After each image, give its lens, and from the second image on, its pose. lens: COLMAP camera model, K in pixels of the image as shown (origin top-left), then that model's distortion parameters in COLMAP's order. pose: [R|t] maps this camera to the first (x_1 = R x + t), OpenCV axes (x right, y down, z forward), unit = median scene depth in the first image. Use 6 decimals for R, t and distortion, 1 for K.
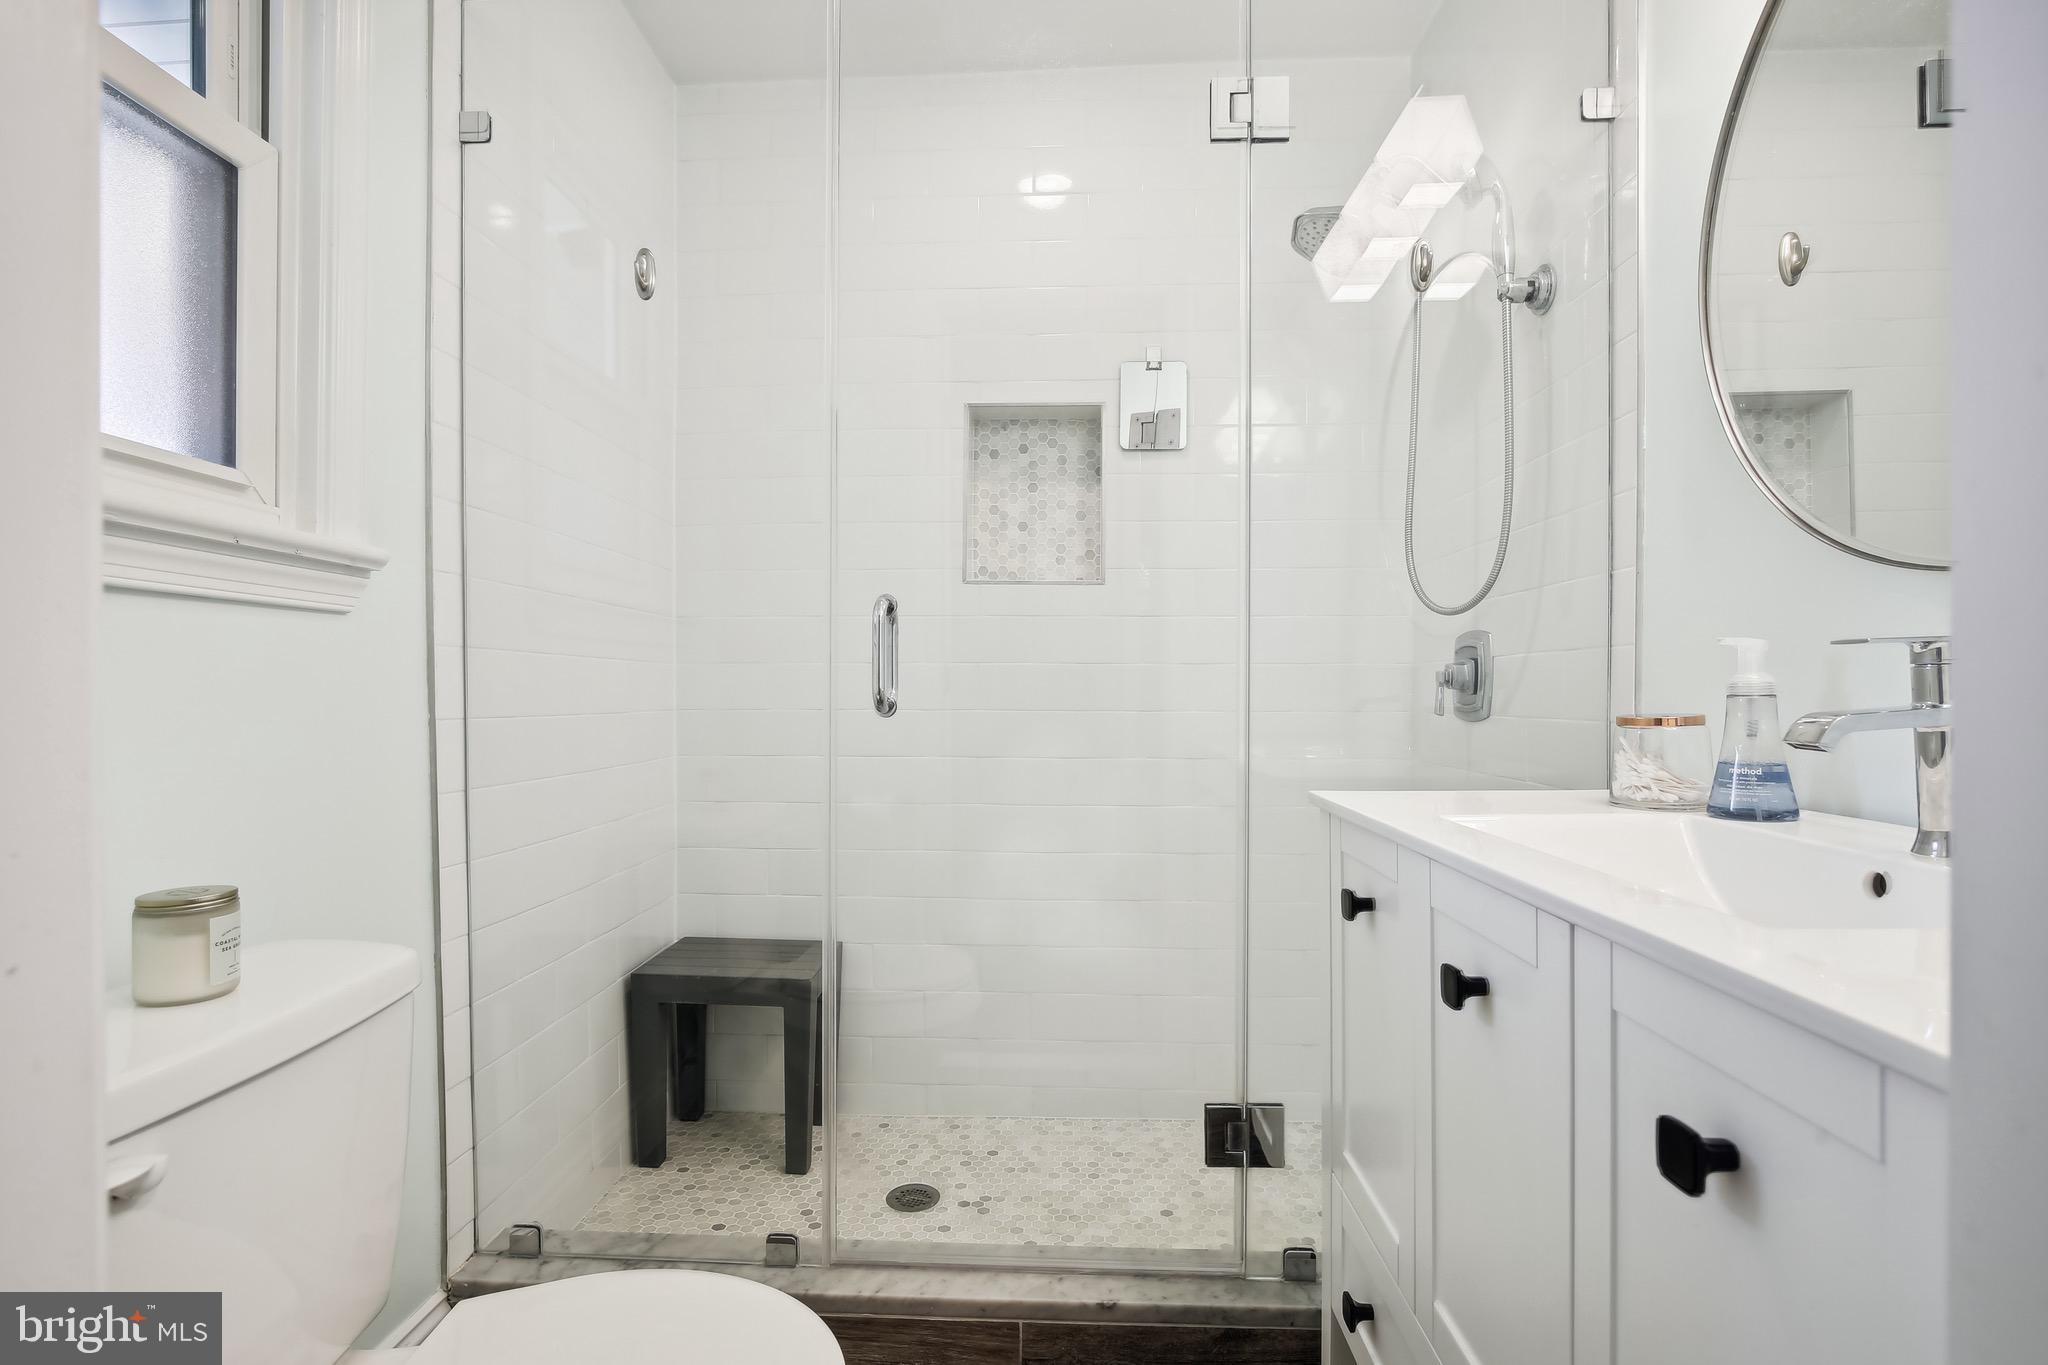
lens RADIAL K [[955.8, 0, 1019.5], [0, 955.8, 680.5], [0, 0, 1]] dist [-0.013396, 0.000157]
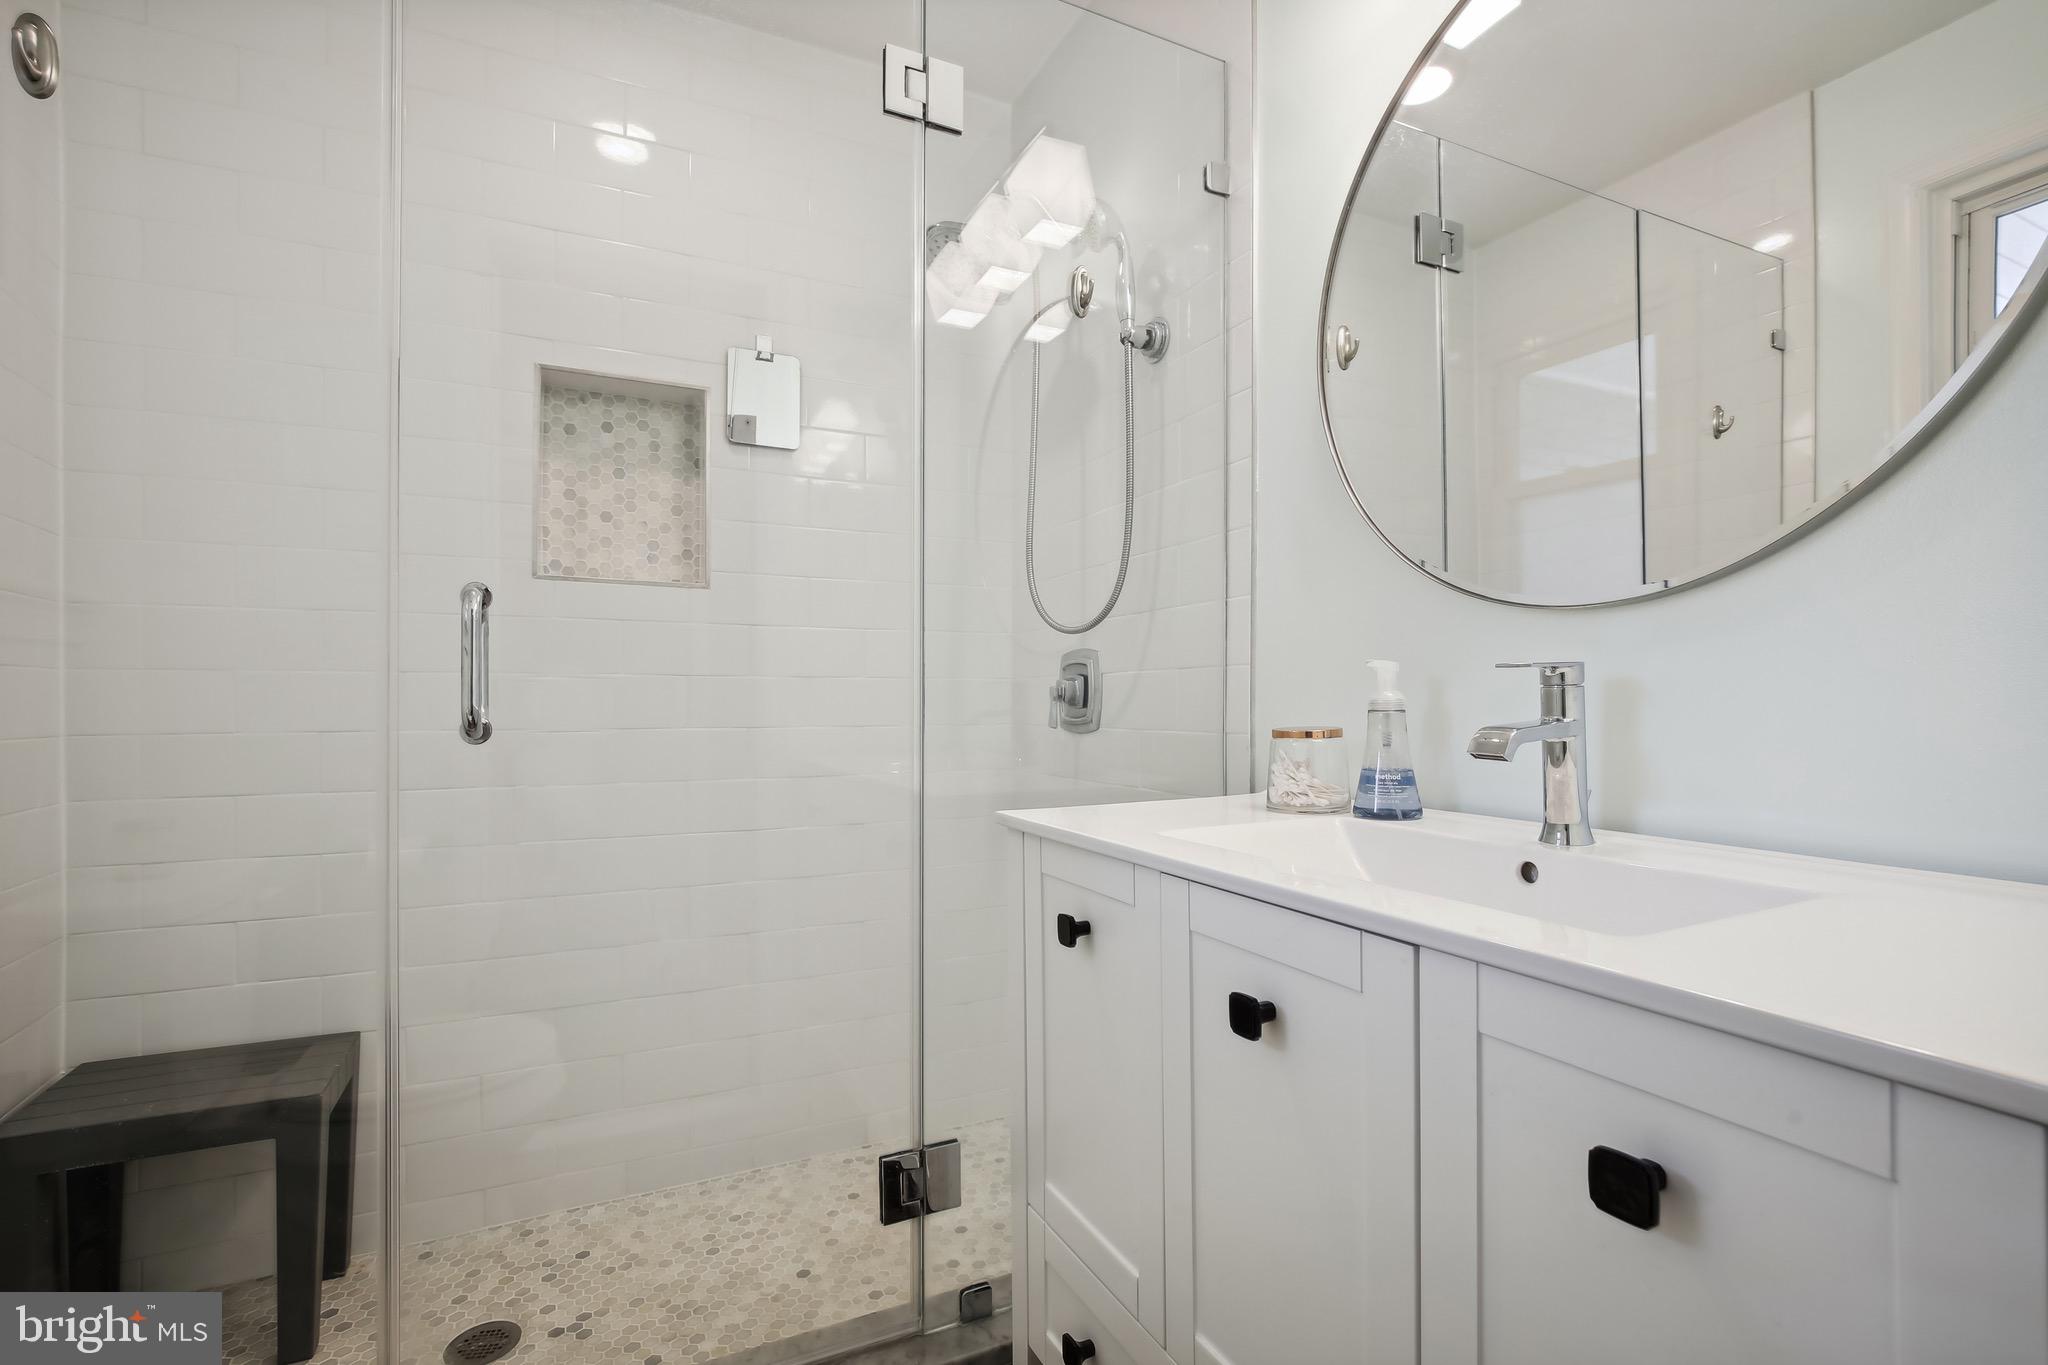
lens RADIAL K [[927.2, 0, 1023.9], [0, 927.2, 693.8], [0, 0, 1]] dist [-0.017193, 0.008308]
pose [[0.883794, 0.002042, 0.467871, -0.071917], [-0.002413, 0.999997, 0.000193, -0.001938], [-0.467870, -0.001299, 0.883797, 0.108209]]
